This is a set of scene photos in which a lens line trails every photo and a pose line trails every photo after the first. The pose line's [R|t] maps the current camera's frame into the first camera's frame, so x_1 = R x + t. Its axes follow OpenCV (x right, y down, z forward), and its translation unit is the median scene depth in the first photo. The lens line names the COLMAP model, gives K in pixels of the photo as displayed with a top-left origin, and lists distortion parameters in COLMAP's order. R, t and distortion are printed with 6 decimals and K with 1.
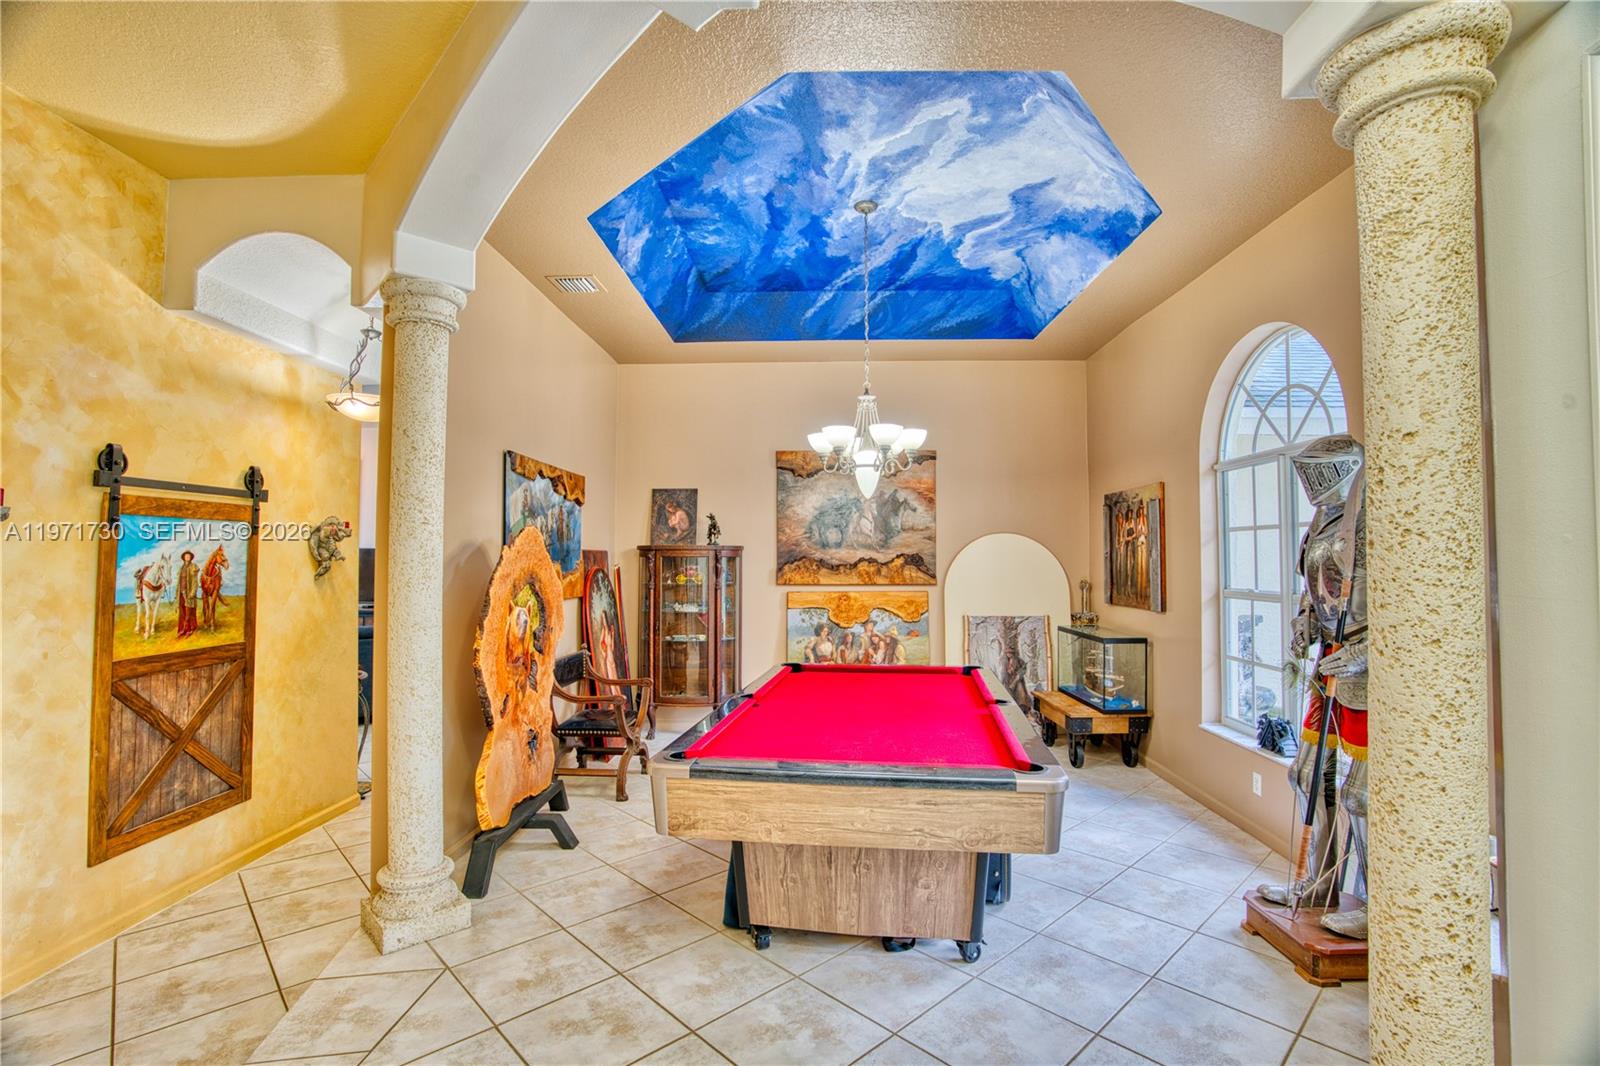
lens RADIAL K [[740.0, 0, 800.0], [0, 740.0, 533.0], [0, 0, 1]] dist [-0.048035, -0.000035]
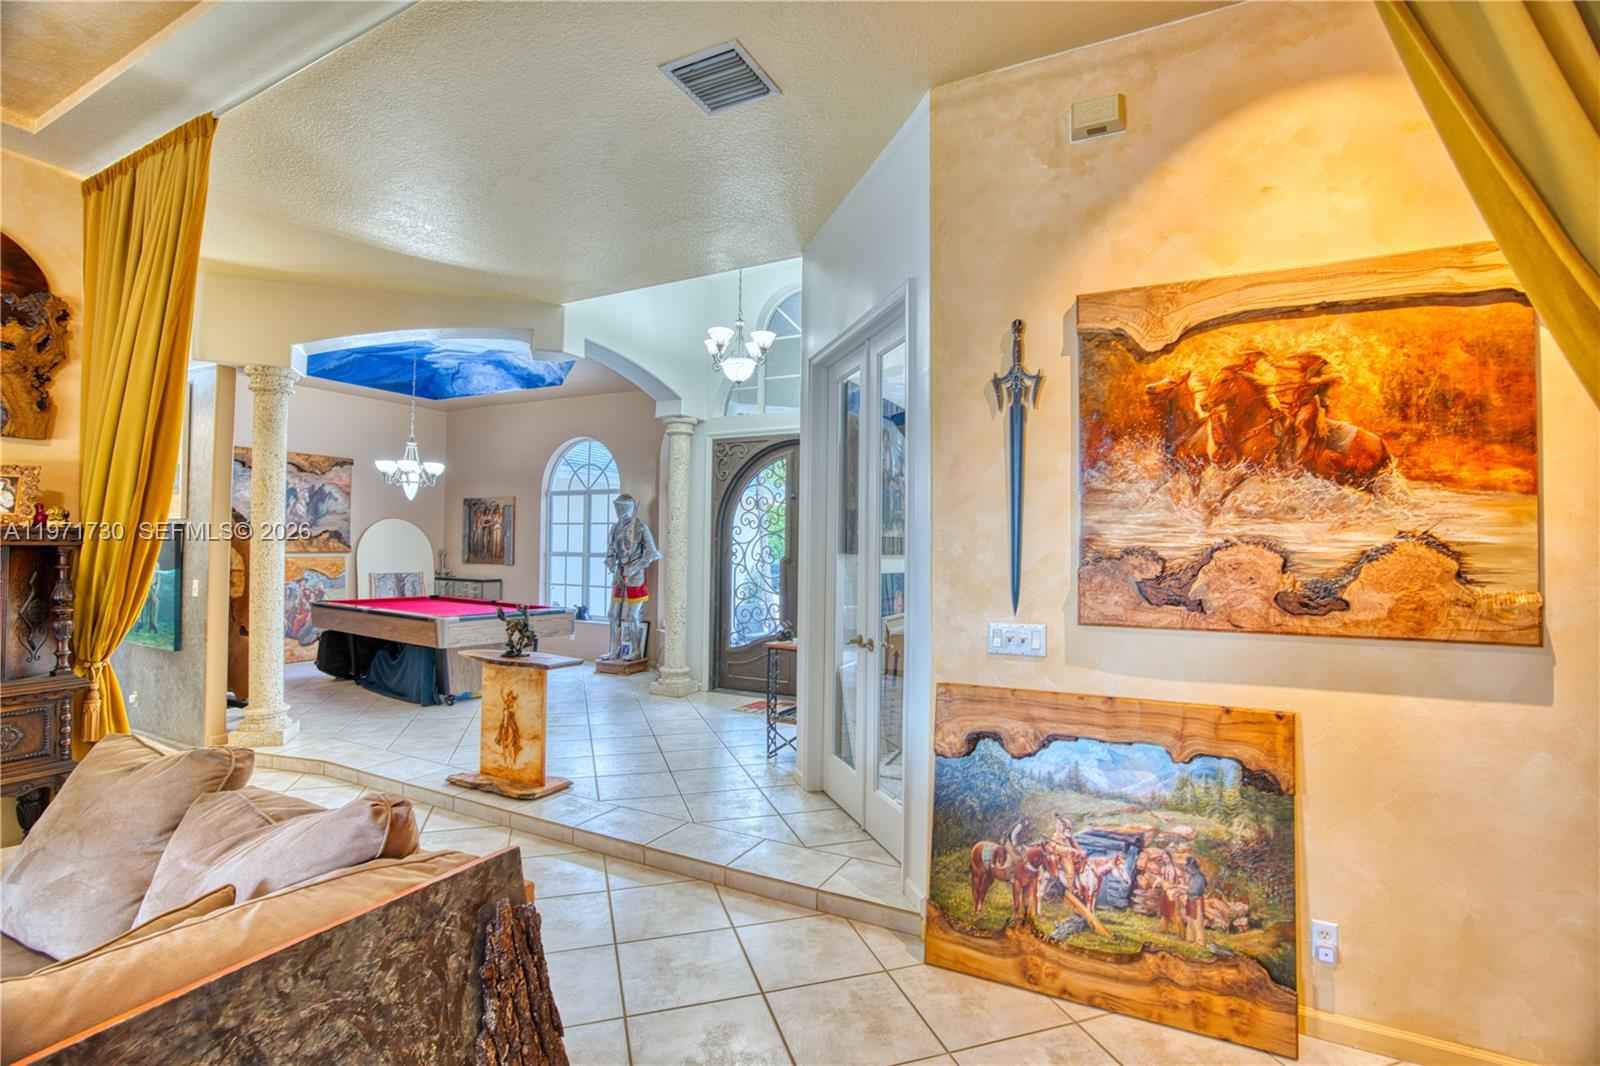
lens RADIAL K [[740.0, 0, 800.0], [0, 740.0, 533.0], [0, 0, 1]] dist [-0.048035, -0.000035]
pose [[0.424611, 0.025420, 0.905019, -0.728763], [-0.041210, 0.999112, -0.008729, 0.008407], [-0.904437, -0.033589, 0.425282, -0.395548]]
